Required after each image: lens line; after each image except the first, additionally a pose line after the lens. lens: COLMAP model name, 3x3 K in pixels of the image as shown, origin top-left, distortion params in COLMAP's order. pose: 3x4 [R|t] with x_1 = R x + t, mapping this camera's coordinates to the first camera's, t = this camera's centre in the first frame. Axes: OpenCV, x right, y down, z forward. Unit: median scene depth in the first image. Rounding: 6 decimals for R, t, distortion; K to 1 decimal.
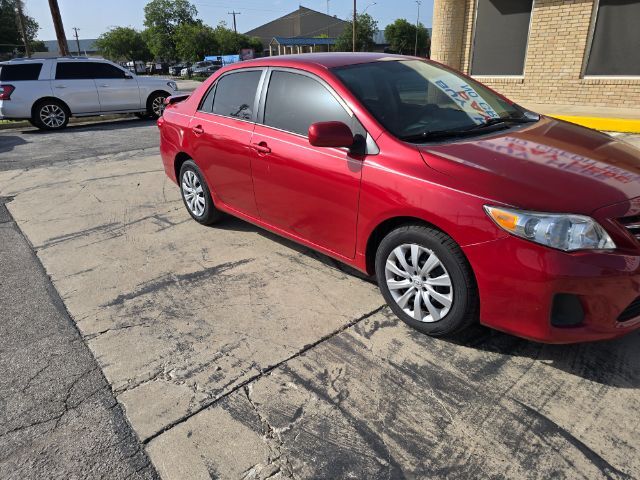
lens RADIAL K [[432.3, 0, 320.8], [0, 432.3, 245.1], [0, 0, 1]] dist [0.038824, -0.037890]
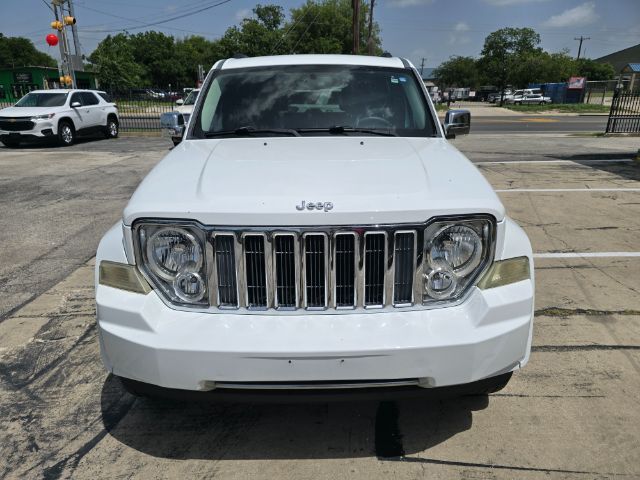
lens RADIAL K [[432.3, 0, 318.0], [0, 432.3, 241.3], [0, 0, 1]] dist [0.038824, -0.037890]
pose [[0.758651, 0.237946, -0.606490, 0.772384], [-0.273657, 0.961198, 0.034796, -0.118776], [0.591236, 0.139572, 0.794329, 0.160878]]
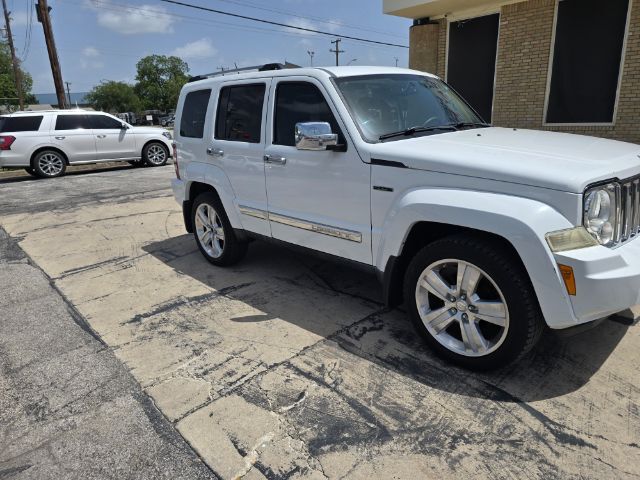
lens RADIAL K [[432.3, 0, 324.2], [0, 432.3, 240.5], [0, 0, 1]] dist [0.038824, -0.037890]
pose [[0.999142, -0.018170, 0.037216, -0.013846], [0.022179, 0.993650, -0.110308, 0.050643], [-0.034975, 0.111039, 0.993200, -0.132807]]
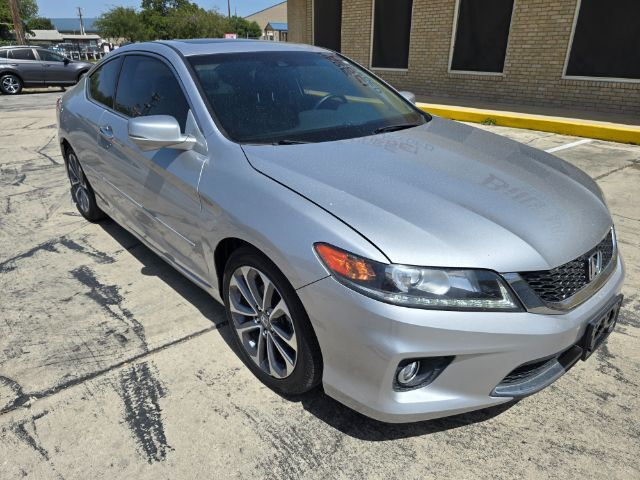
lens RADIAL K [[432.3, 0, 323.0], [0, 432.3, 243.1], [0, 0, 1]] dist [0.038824, -0.037890]
pose [[0.999118, 0.040225, -0.012024, 1.307735], [-0.039944, 0.998942, 0.022798, 0.355958], [0.012929, -0.022298, 0.999668, -0.974877]]
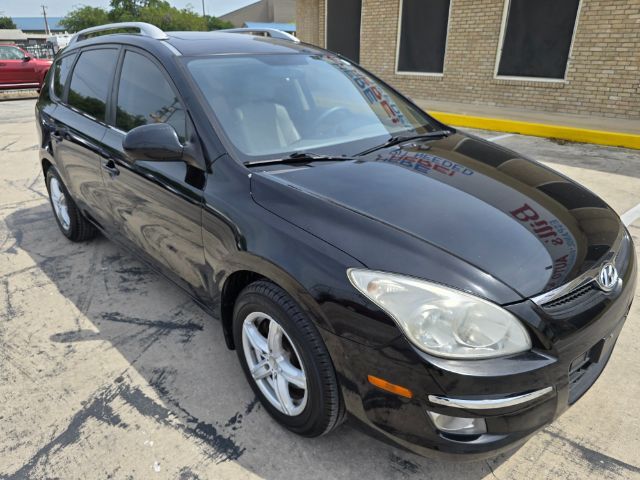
lens RADIAL K [[432.3, 0, 323.0], [0, 432.3, 249.6], [0, 0, 1]] dist [0.038824, -0.037890]
pose [[0.998935, 0.018697, 0.042174, 0.945382], [-0.020026, 0.999309, 0.031316, 0.193197], [-0.041559, -0.032128, 0.998619, -0.573094]]
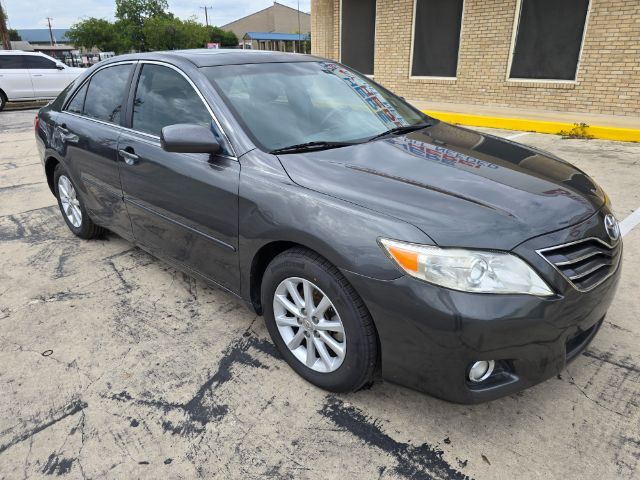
lens RADIAL K [[432.3, 0, 324.6], [0, 432.3, 239.1], [0, 0, 1]] dist [0.038824, -0.037890]
pose [[0.999017, 0.005366, 0.043992, 0.794342], [-0.005260, 0.999983, -0.002521, 0.241691], [-0.044004, 0.002287, 0.999029, -0.667571]]
